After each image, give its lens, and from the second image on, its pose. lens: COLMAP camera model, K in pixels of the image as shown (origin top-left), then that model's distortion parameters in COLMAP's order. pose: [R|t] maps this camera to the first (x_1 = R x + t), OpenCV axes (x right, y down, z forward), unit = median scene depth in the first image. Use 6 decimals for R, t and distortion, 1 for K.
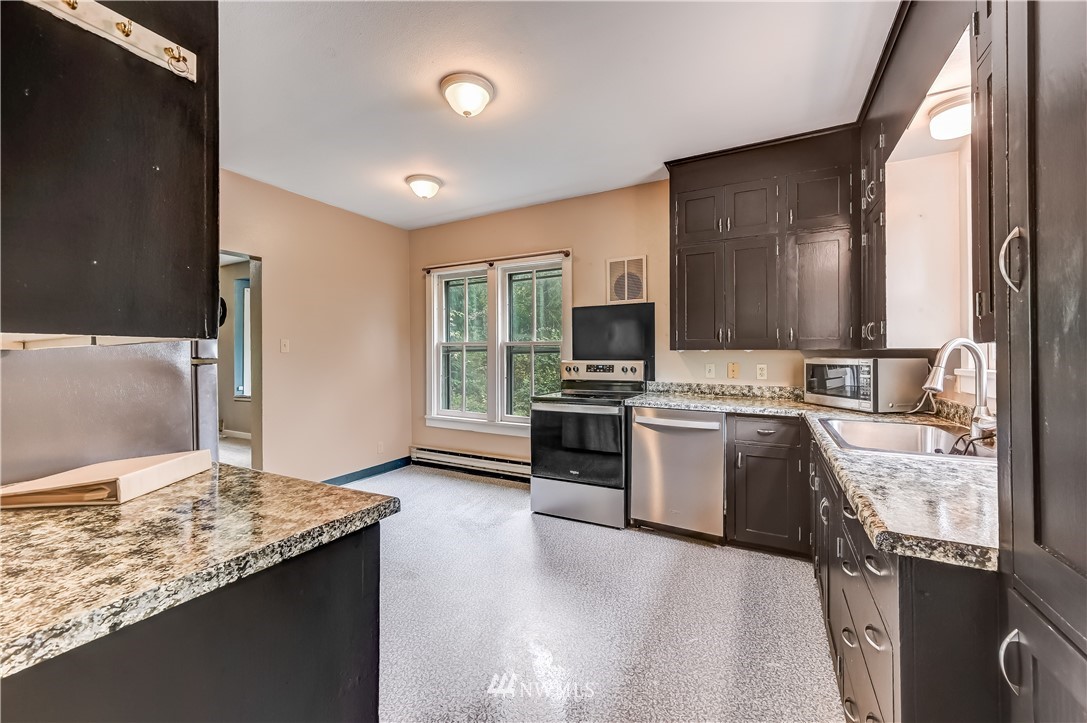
lens RADIAL K [[434.0, 0, 540.2], [0, 434.0, 354.5], [0, 0, 1]] dist [-0.015447, 0.001575]
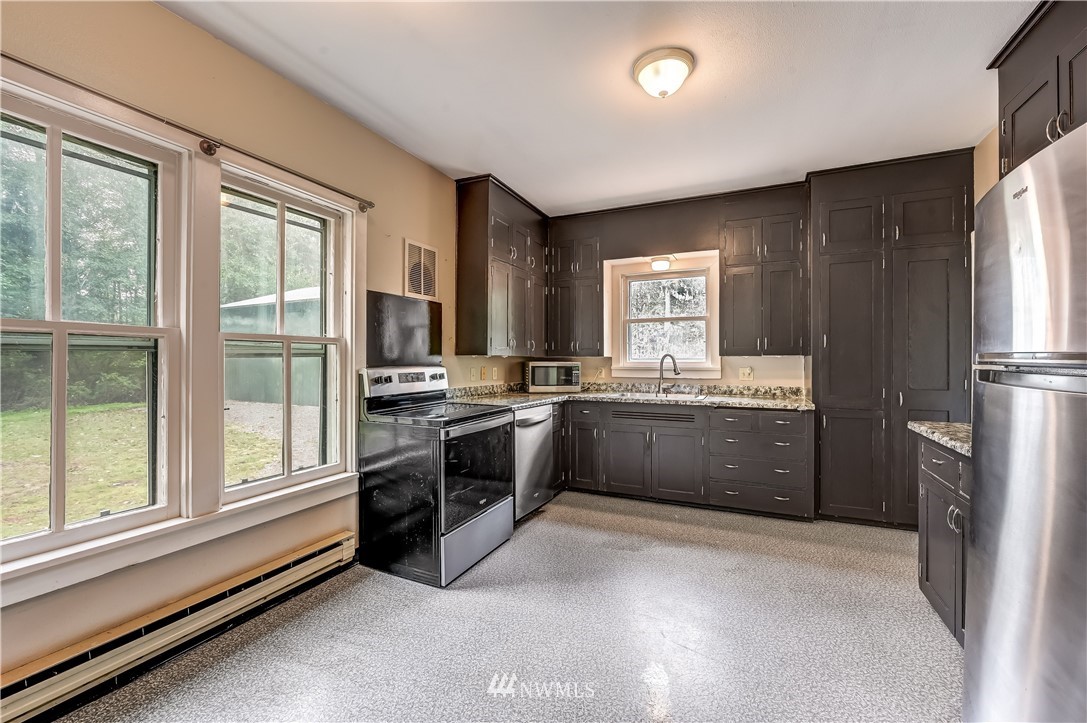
lens RADIAL K [[434.0, 0, 547.5], [0, 434.0, 365.1], [0, 0, 1]] dist [-0.015447, 0.001575]
pose [[-0.065957, -0.009766, 0.997775, -0.718537], [0.001712, 0.999950, 0.009901, 0.003225], [-0.997821, 0.002361, -0.065937, 0.887642]]
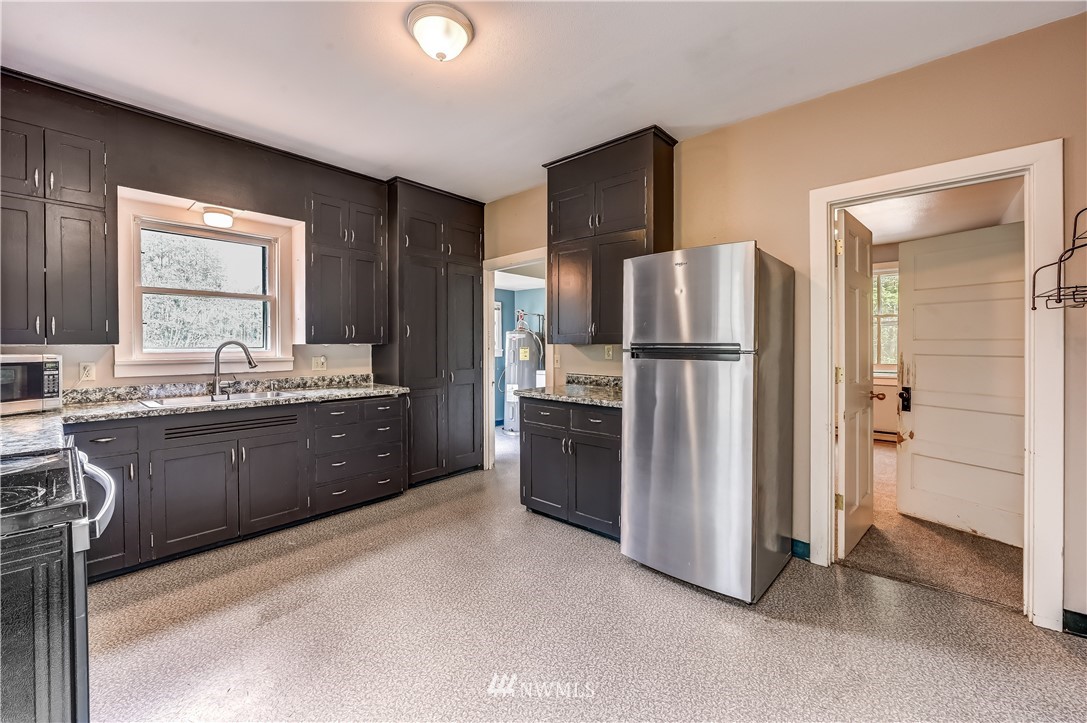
lens RADIAL K [[434.0, 0, 535.5], [0, 434.0, 354.6], [0, 0, 1]] dist [-0.015447, 0.001575]
pose [[-0.970629, 0.003312, 0.240560, -0.368363], [0.008221, 0.999778, 0.019406, 0.000607], [-0.240442, 0.020814, -0.970440, 1.194994]]
